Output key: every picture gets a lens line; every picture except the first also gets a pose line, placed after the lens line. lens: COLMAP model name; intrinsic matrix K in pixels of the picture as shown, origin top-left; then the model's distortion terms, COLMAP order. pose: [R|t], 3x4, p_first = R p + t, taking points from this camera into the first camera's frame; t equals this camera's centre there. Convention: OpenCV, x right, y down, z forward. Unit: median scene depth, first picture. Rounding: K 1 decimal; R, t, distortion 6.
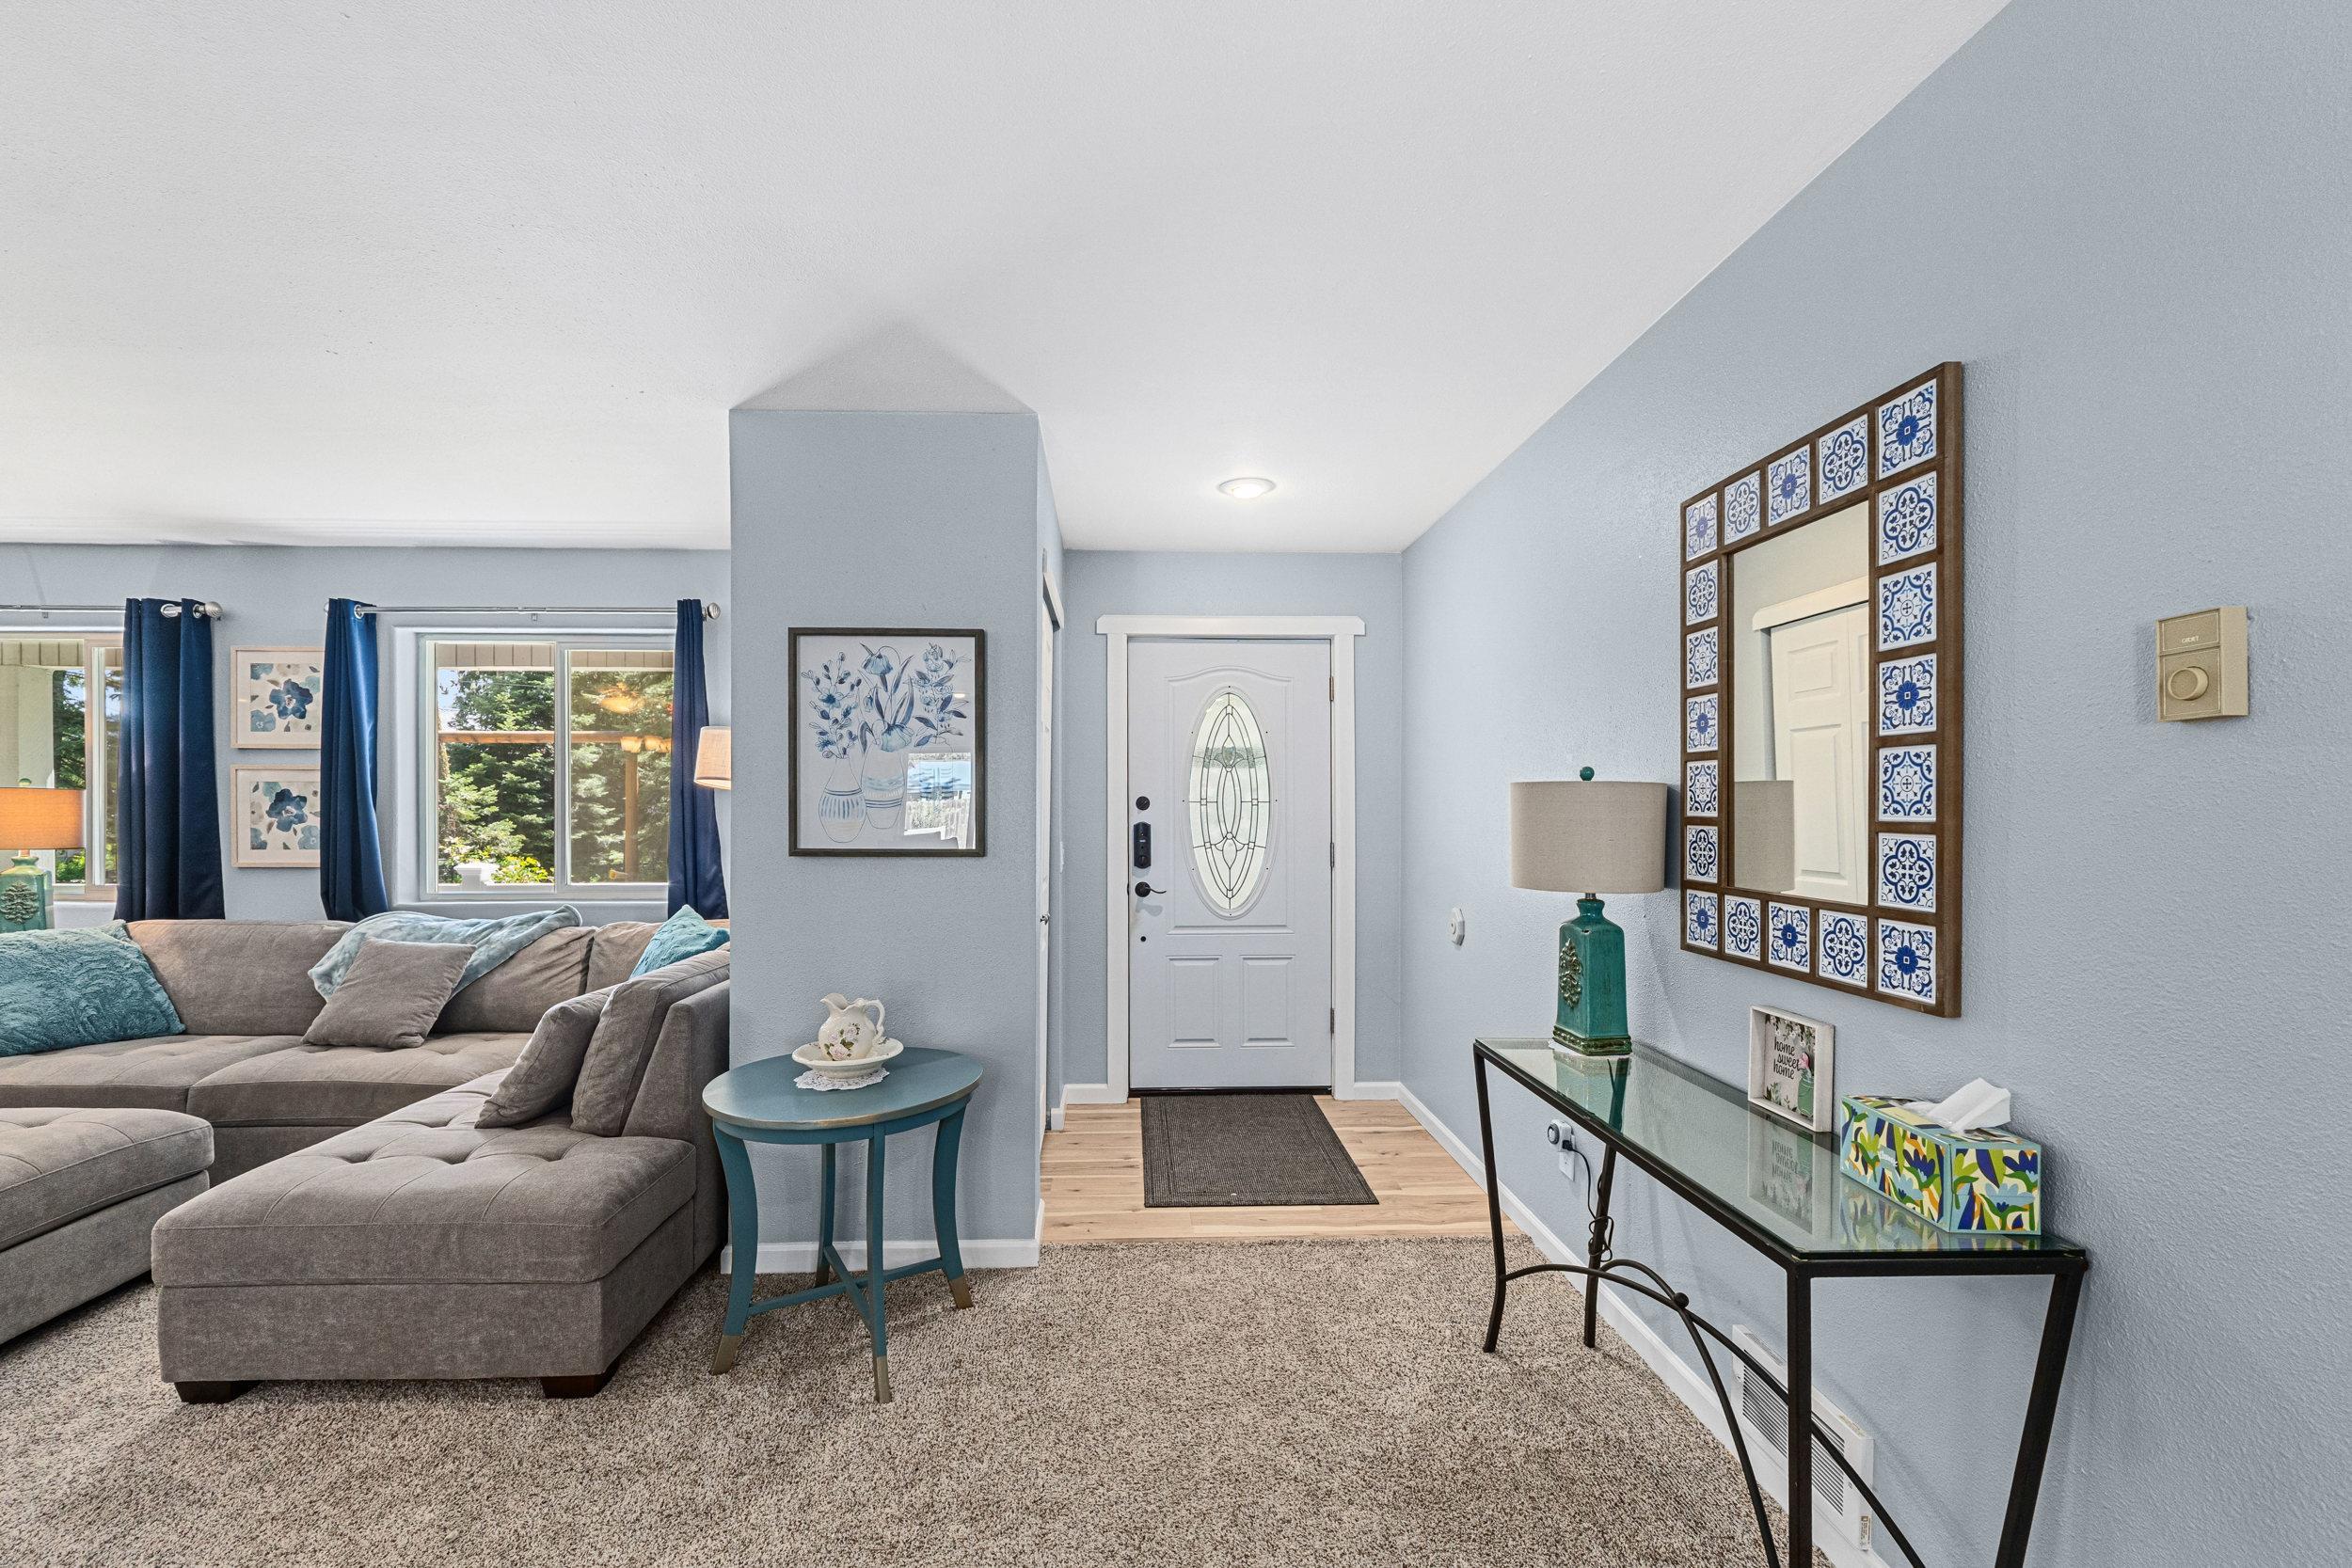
lens RADIAL K [[986.2, 0, 1170.2], [0, 986.2, 812.6], [0, 0, 1]] dist [-0.007668, -0.000489]
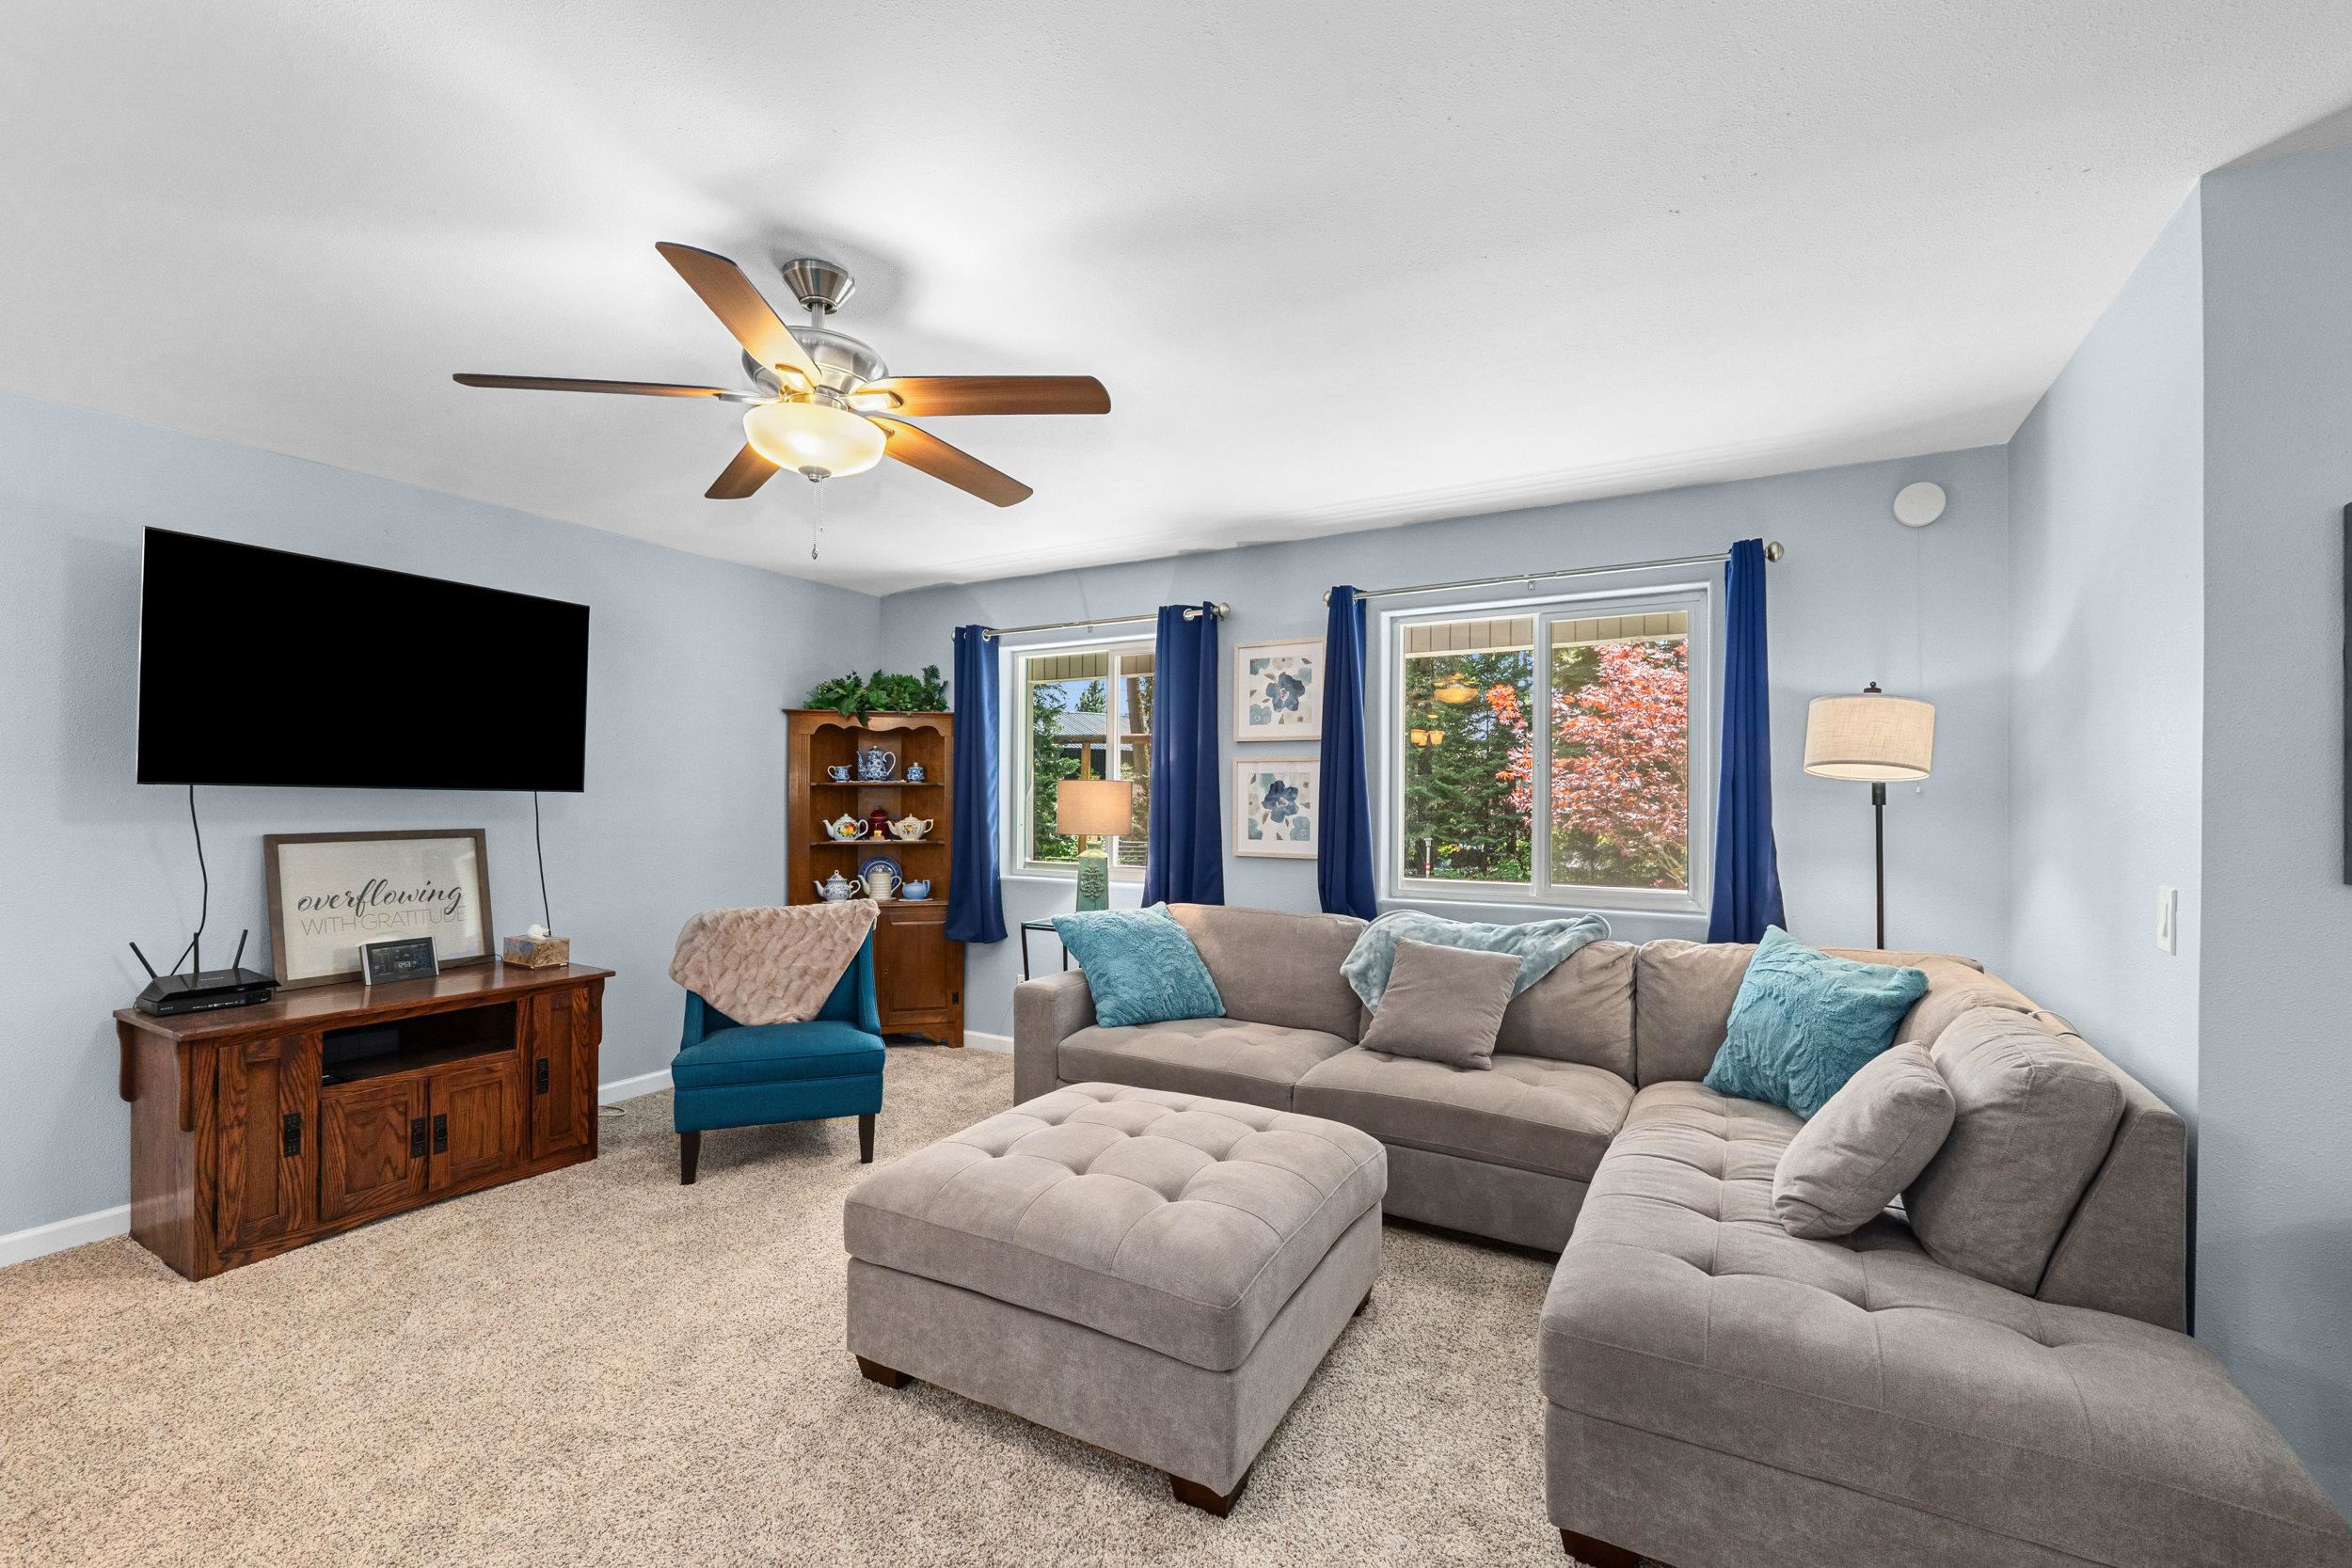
lens RADIAL K [[986.2, 0, 1170.7], [0, 986.2, 788.2], [0, 0, 1]] dist [-0.007668, -0.000489]
pose [[0.841032, -0.002654, -0.540979, -0.450558], [-0.007460, 0.999836, -0.016502, 0.001682], [0.540934, 0.017915, 0.840874, 0.080787]]
